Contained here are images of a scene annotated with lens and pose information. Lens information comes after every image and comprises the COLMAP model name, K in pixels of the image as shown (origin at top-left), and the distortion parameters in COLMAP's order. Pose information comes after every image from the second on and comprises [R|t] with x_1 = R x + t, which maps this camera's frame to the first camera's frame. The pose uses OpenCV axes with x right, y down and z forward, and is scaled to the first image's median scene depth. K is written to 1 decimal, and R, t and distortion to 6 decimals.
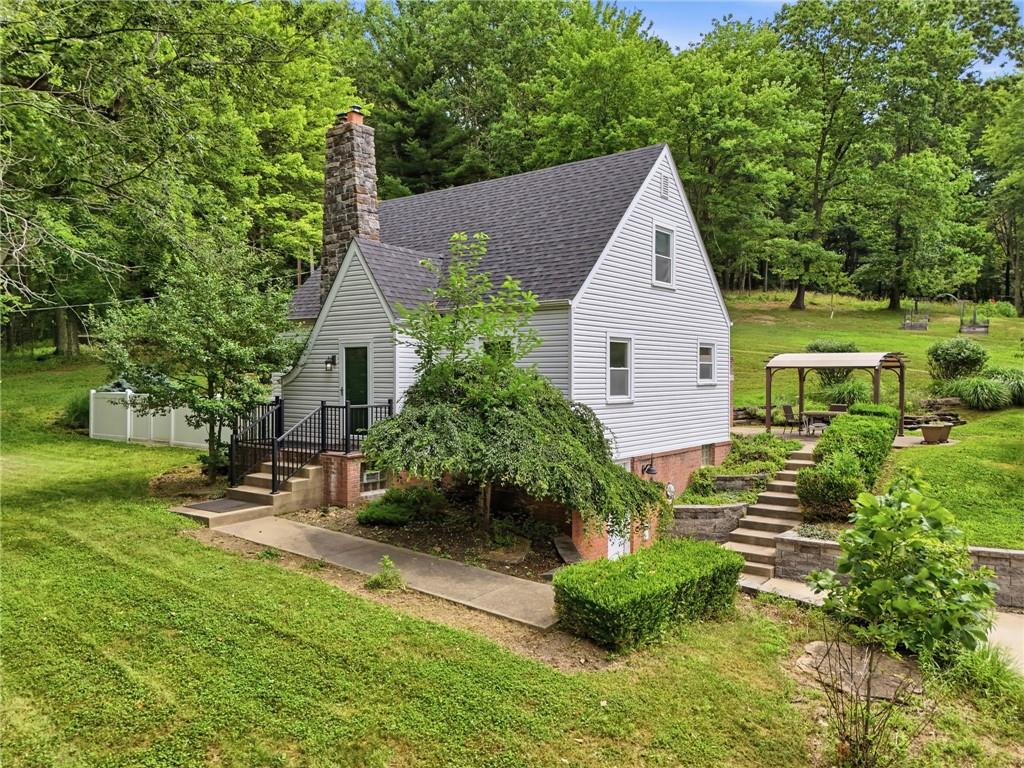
lens RADIAL K [[762.9, 0, 512.4], [0, 762.9, 381.4], [0, 0, 1]] dist [0.059255, -0.008664]
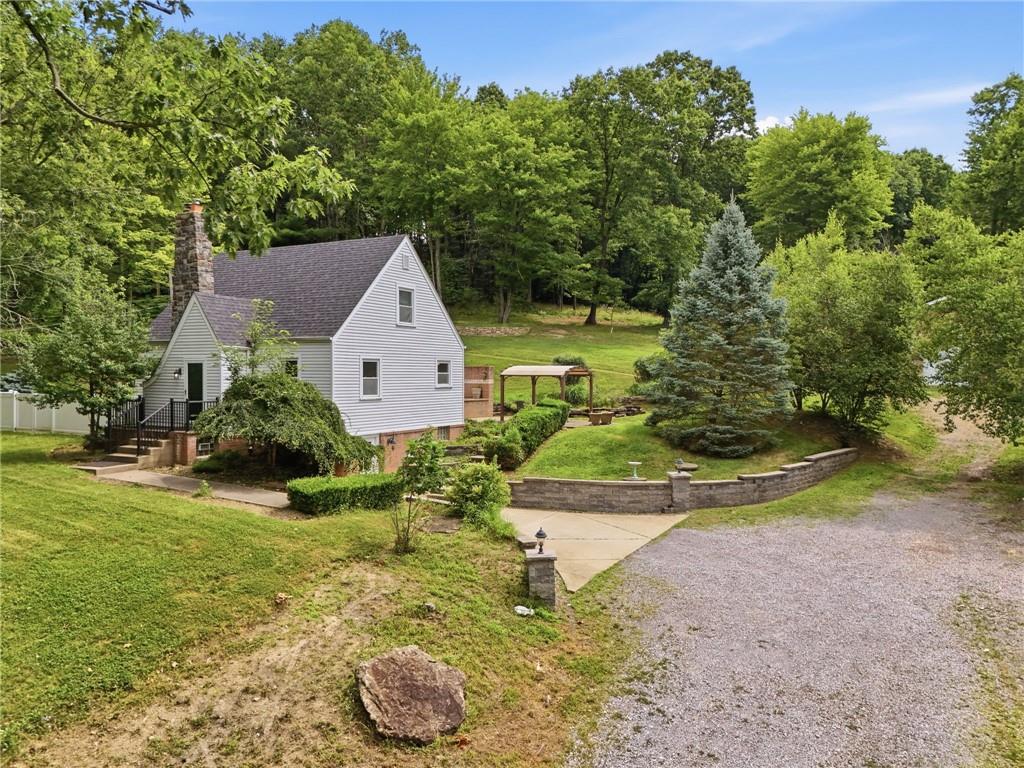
lens RADIAL K [[762.9, 0, 512.4], [0, 762.9, 381.4], [0, 0, 1]] dist [0.059255, -0.008664]
pose [[0.987712, 0.002084, 0.156268, 0.178512], [-0.002746, 0.999988, 0.004022, -0.016145], [-0.156258, -0.004402, 0.987706, -0.613641]]
